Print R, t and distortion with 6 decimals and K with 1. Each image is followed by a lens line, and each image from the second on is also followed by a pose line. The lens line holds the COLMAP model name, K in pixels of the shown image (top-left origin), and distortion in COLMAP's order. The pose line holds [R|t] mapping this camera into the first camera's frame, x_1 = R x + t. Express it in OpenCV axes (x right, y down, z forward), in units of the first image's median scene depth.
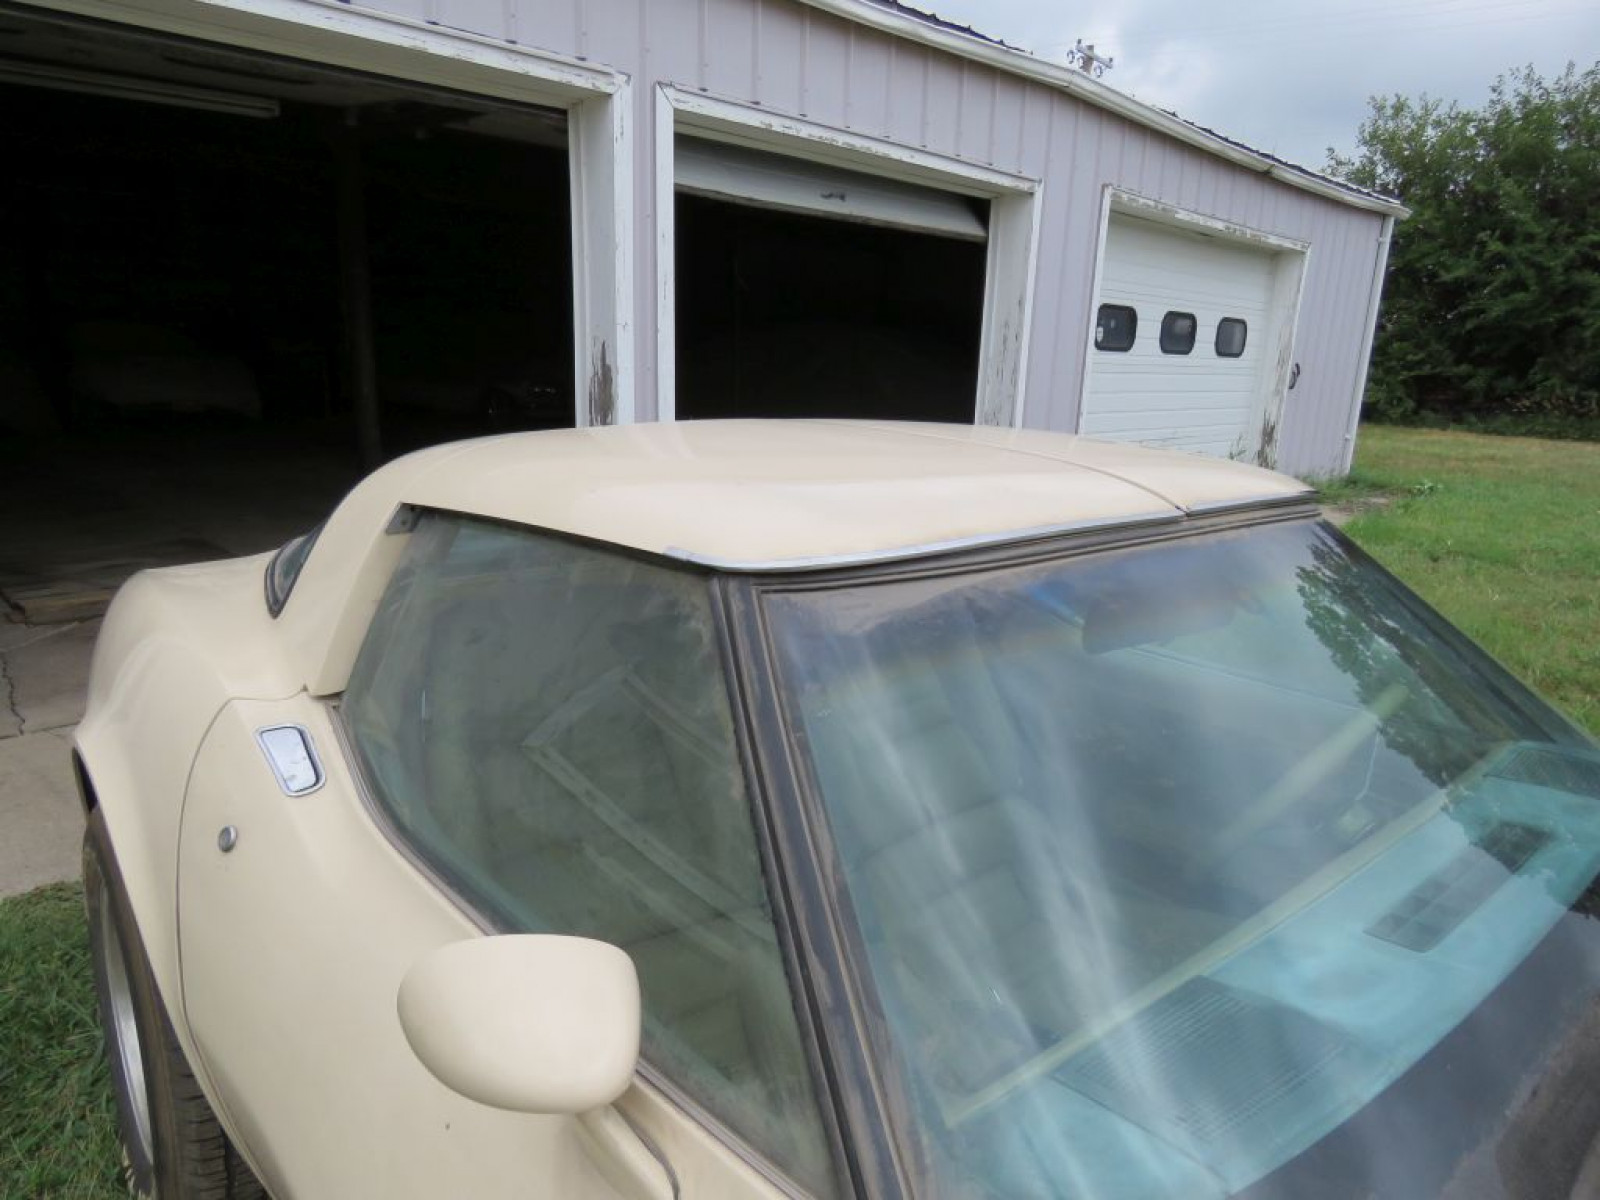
lens RADIAL K [[1021.3, 0, 800.0], [0, 1021.3, 600.0], [0, 0, 1]] dist [-0.000075, 0.003275]
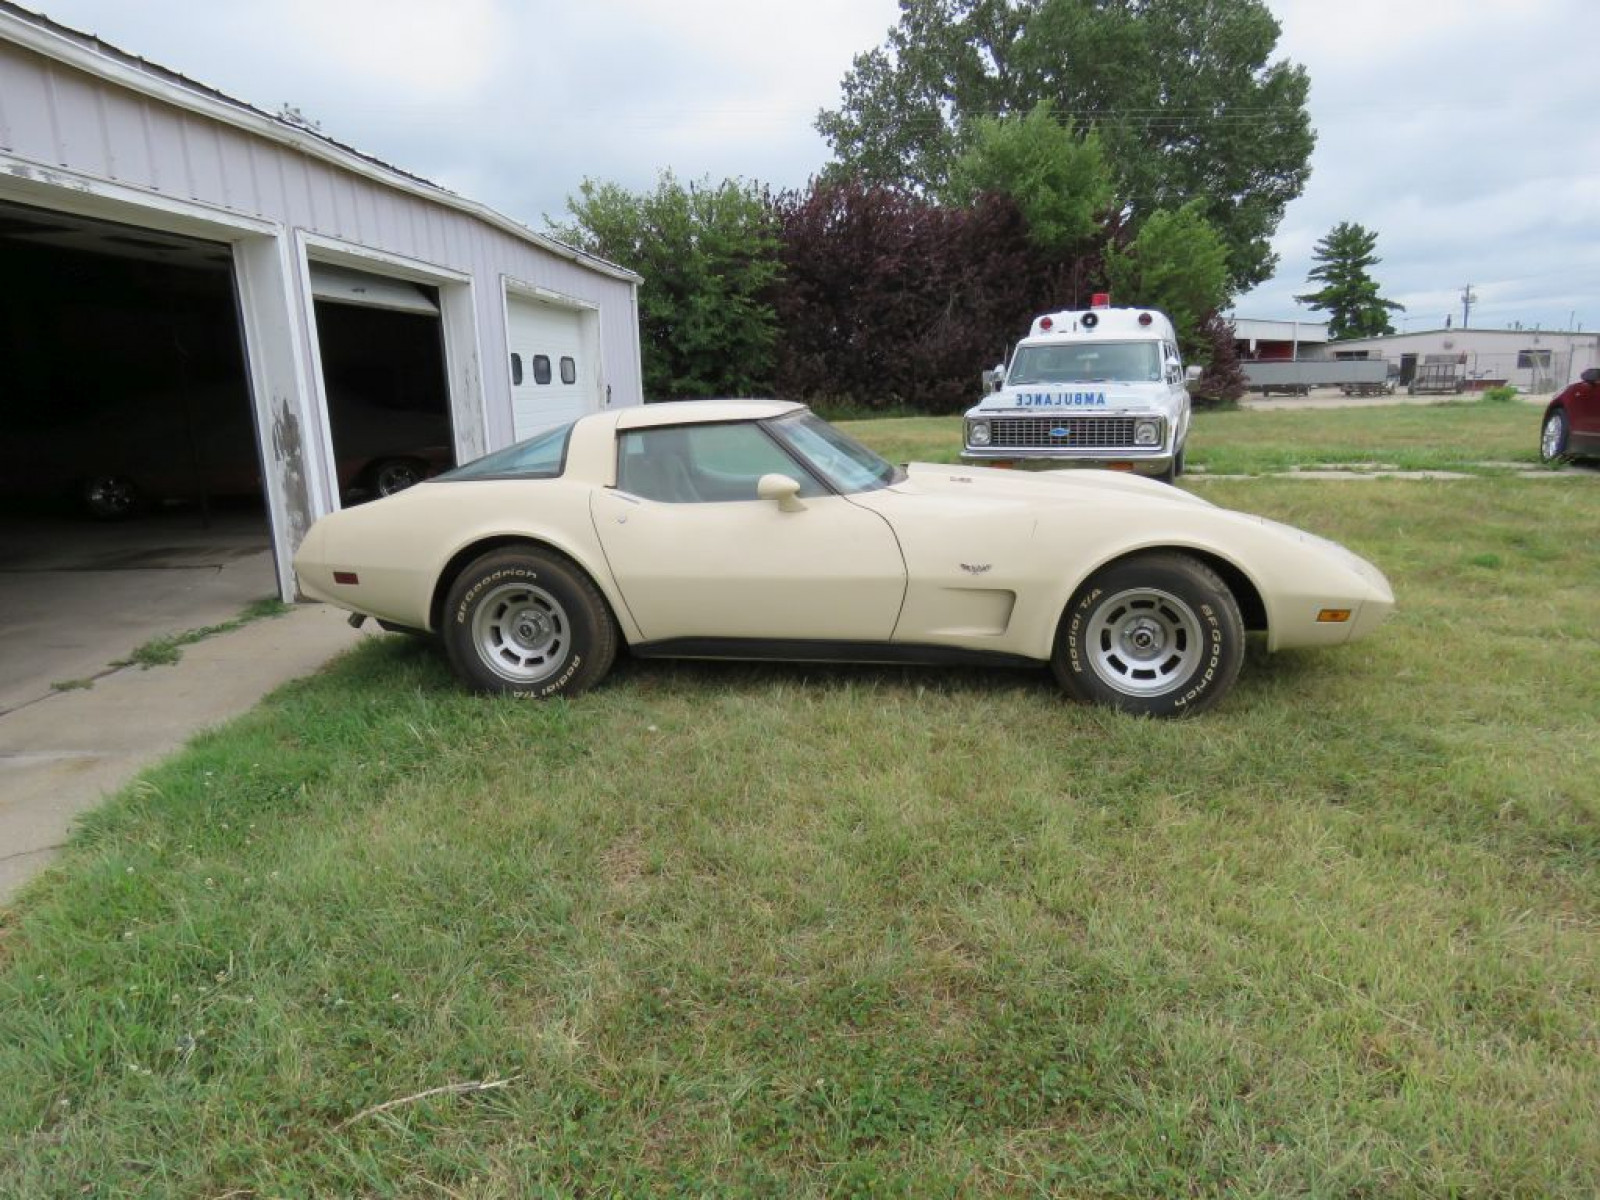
lens RADIAL K [[1021.3, 0, 800.0], [0, 1021.3, 600.0], [0, 0, 1]] dist [-0.000075, 0.003275]
pose [[0.750373, -0.197503, 0.630820, -0.421392], [0.216848, 0.975057, 0.047334, 0.080511], [-0.624434, 0.101274, 0.774484, -0.383847]]
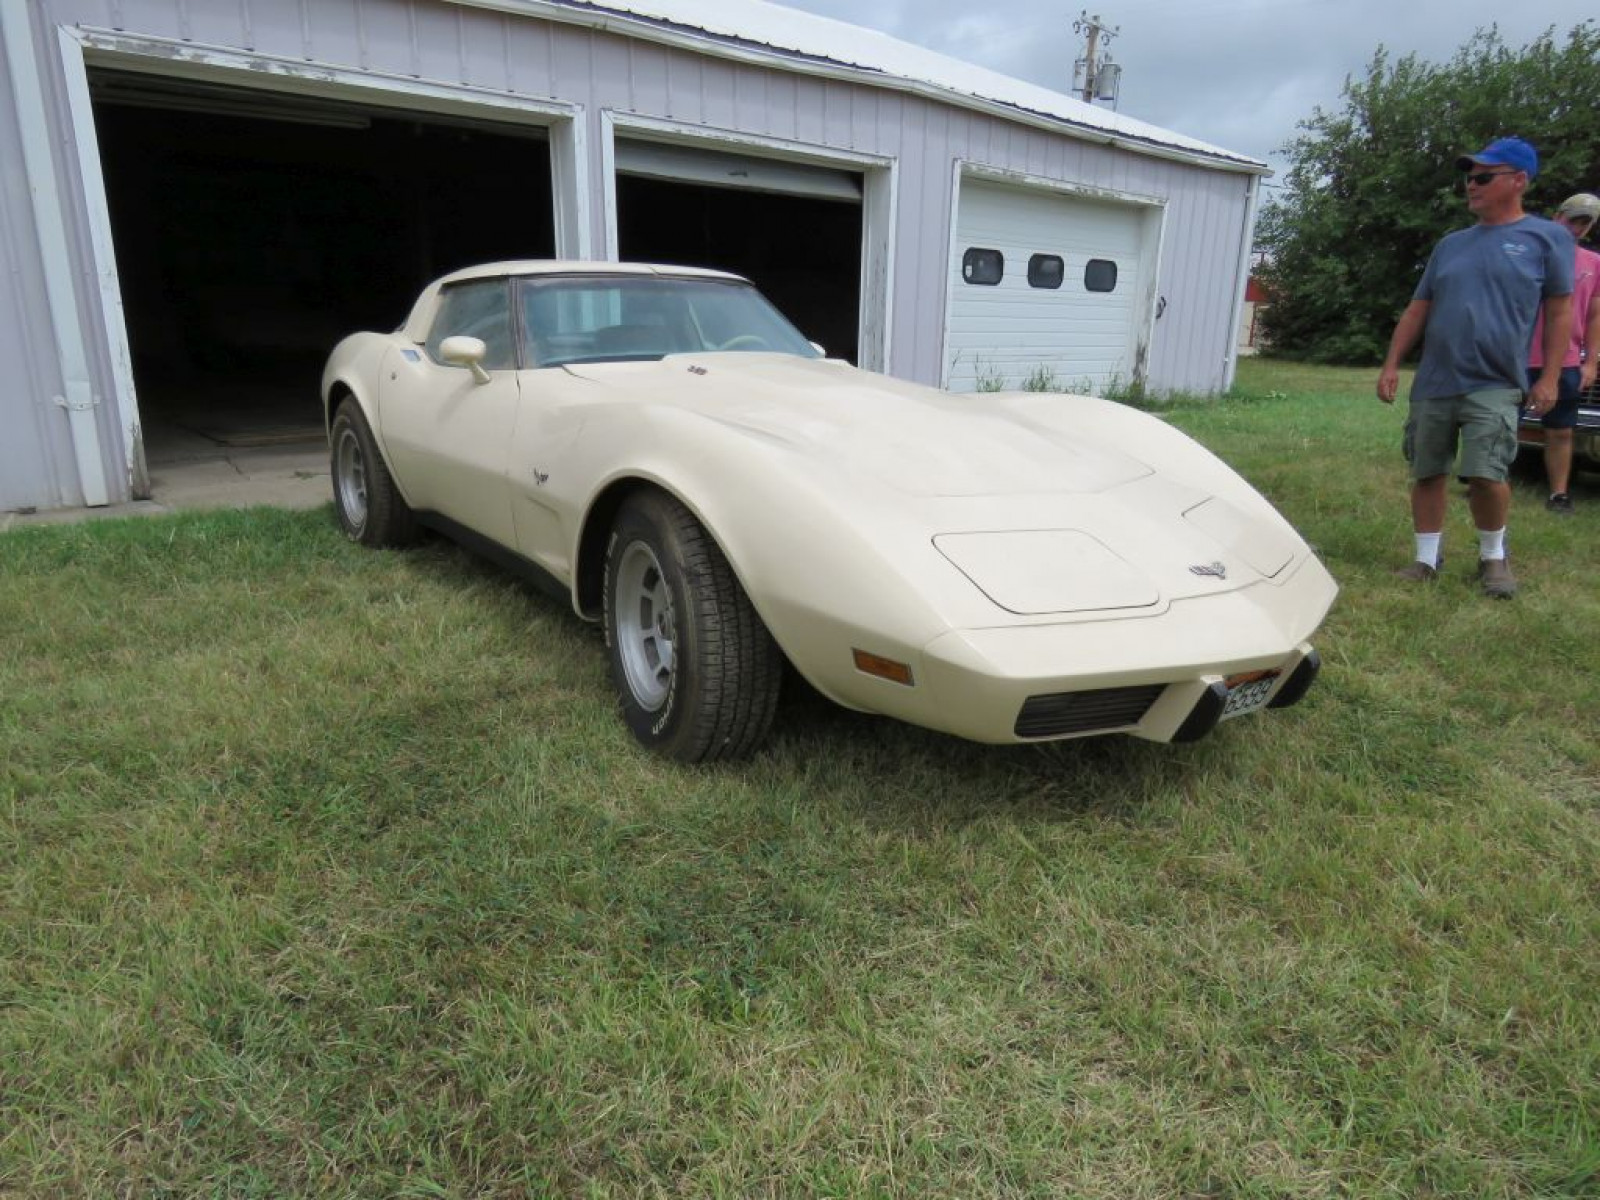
lens RADIAL K [[1029.9, 0, 800.0], [0, 1029.9, 600.0], [0, 0, 1]] dist [-0.006249, -0.007144]
pose [[0.998443, -0.001304, -0.055770, 0.175940], [0.002691, 0.999689, 0.024801, 0.158237], [0.055720, -0.024912, 0.998136, -0.424652]]
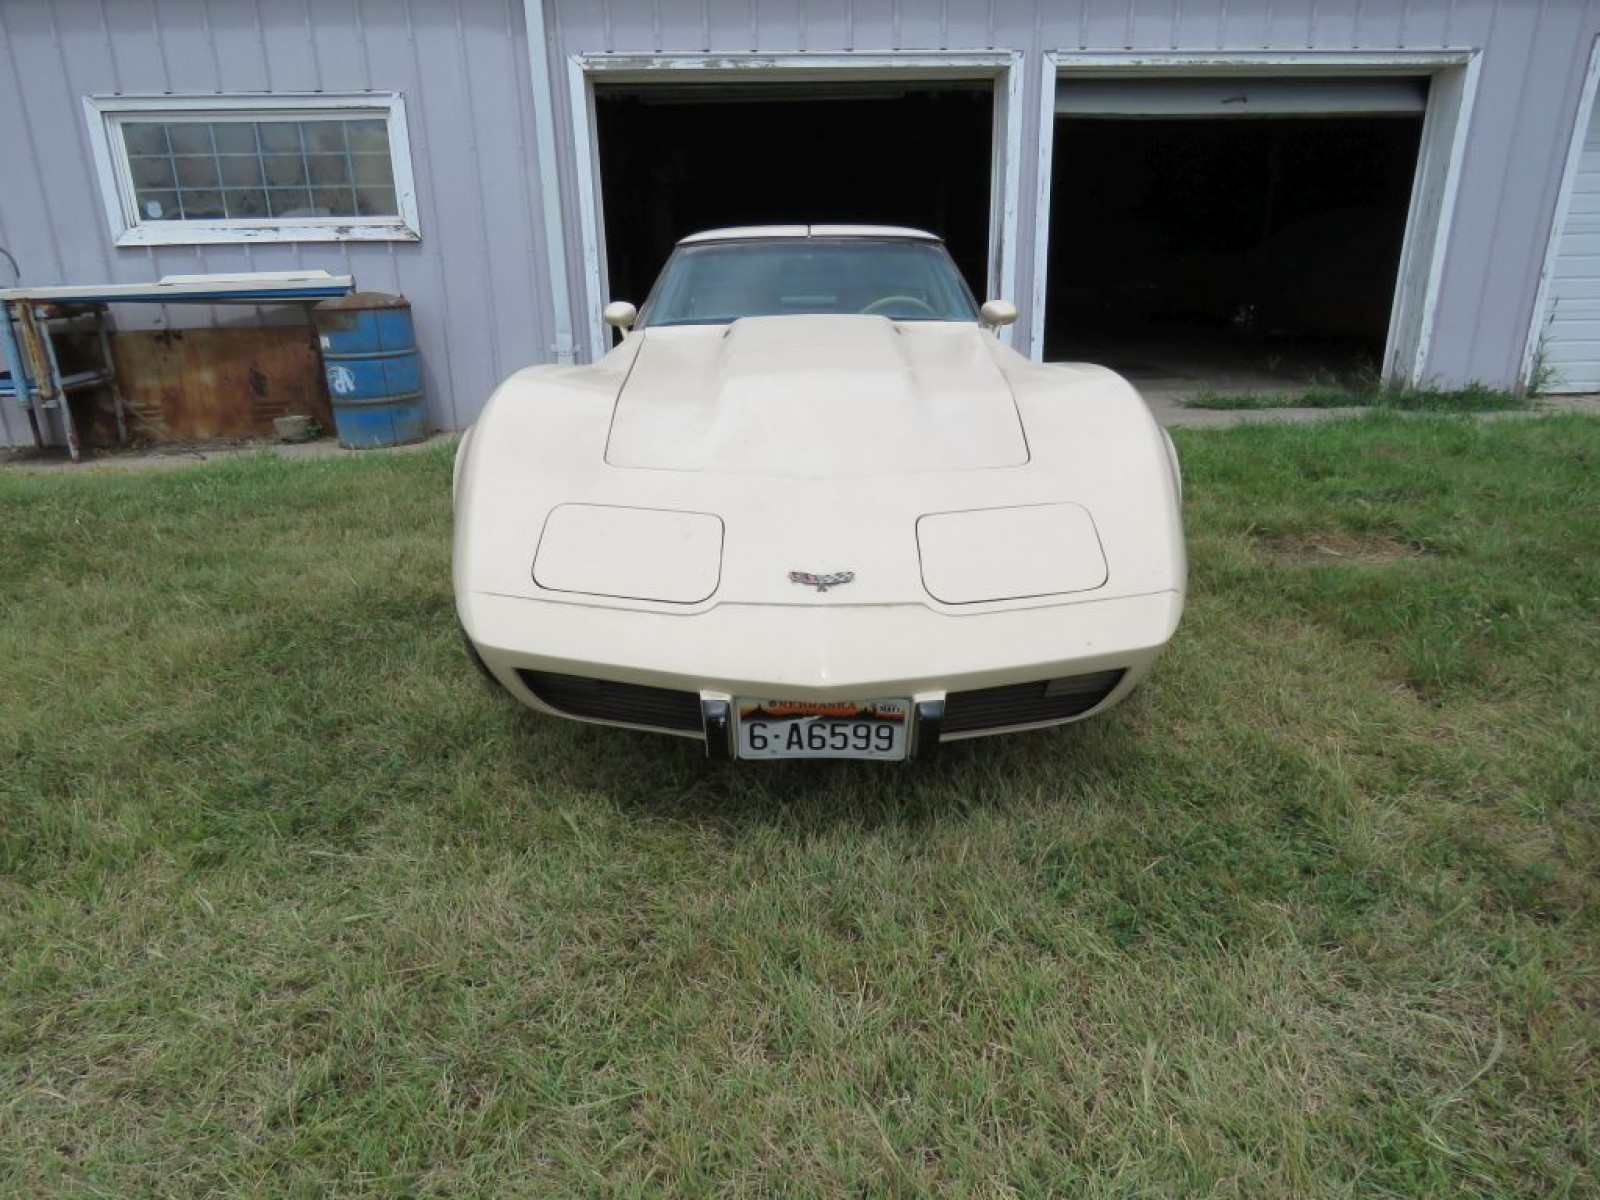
lens RADIAL K [[1042.1, 0, 777.1], [0, 1042.1, 608.5], [0, 0, 1]] dist [-0.008819, 0.006191]
pose [[0.741464, 0.171600, -0.648679, 0.487556], [-0.126305, 0.985157, 0.116241, 0.135182], [0.658998, -0.004257, 0.752133, -0.317763]]
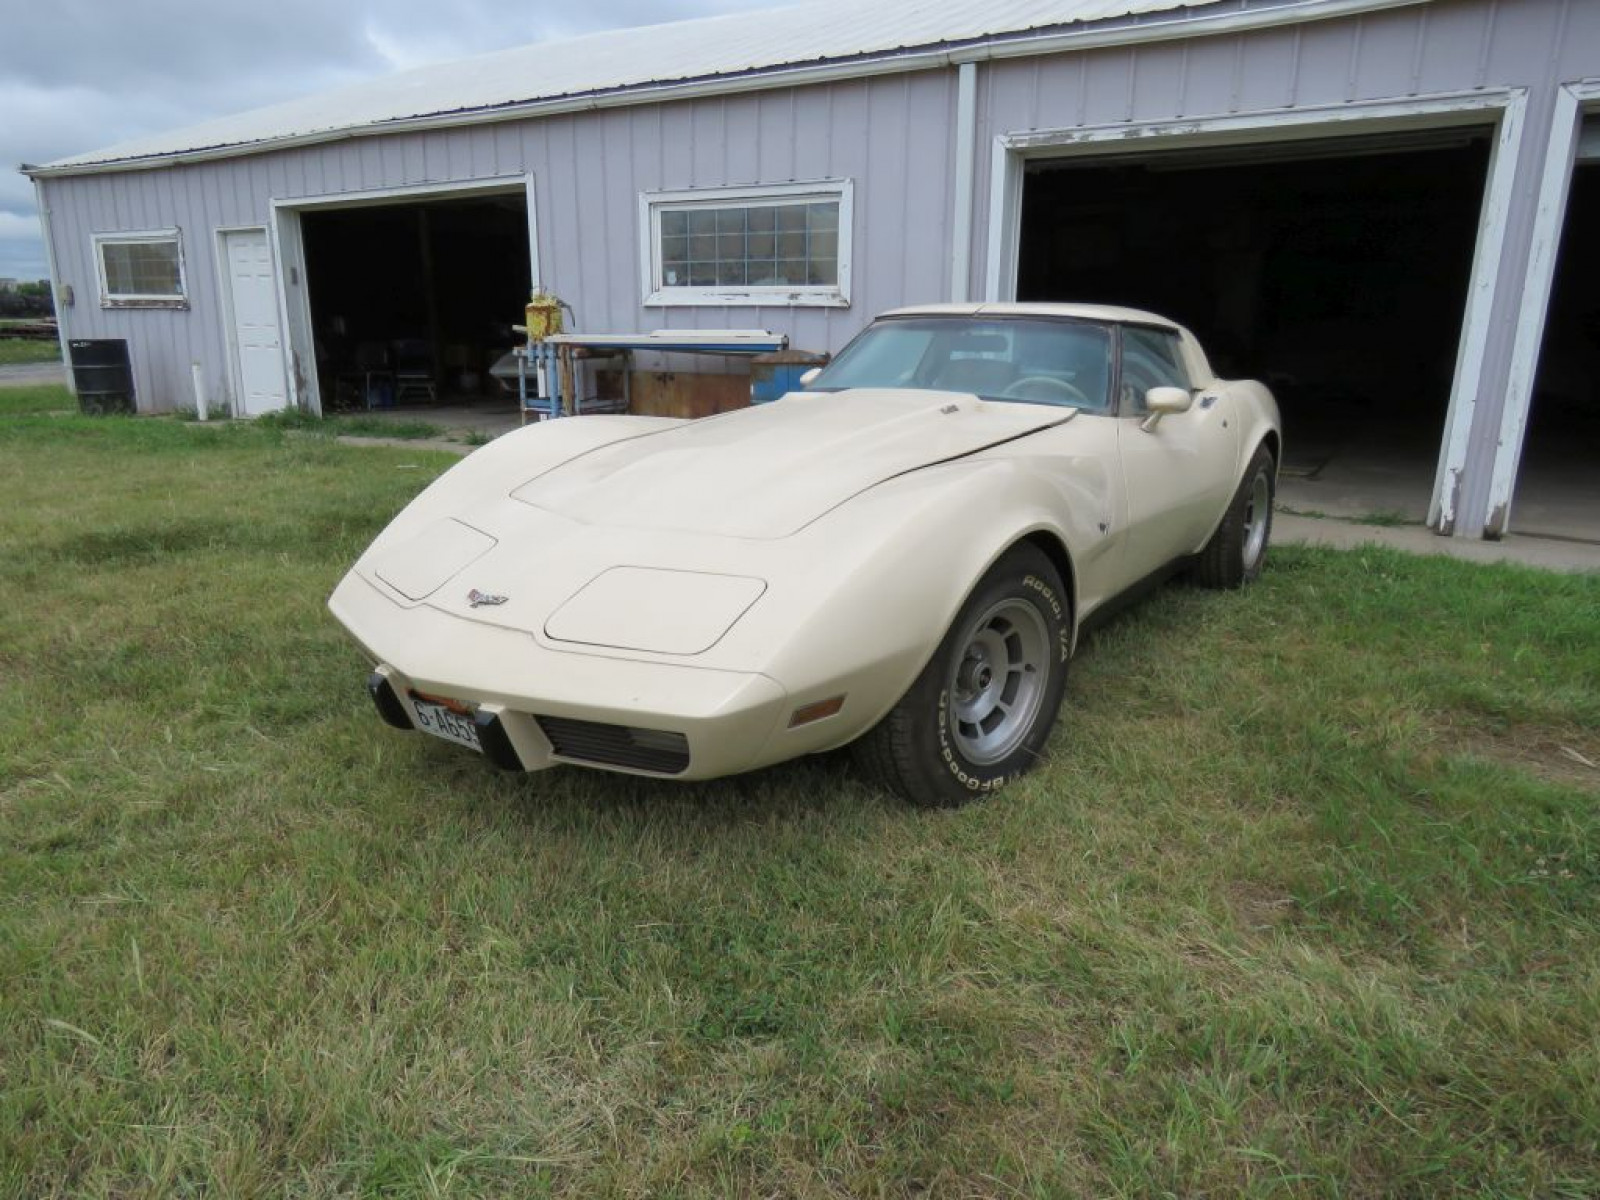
lens RADIAL K [[1053.3, 0, 805.2], [0, 1053.3, 617.2], [0, 0, 1]] dist [0.020075, 0.003287]
pose [[0.221047, 0.235421, -0.946422, 0.685038], [-0.247334, 0.952234, 0.179099, 0.069464], [0.943379, 0.194493, 0.268717, -0.061497]]
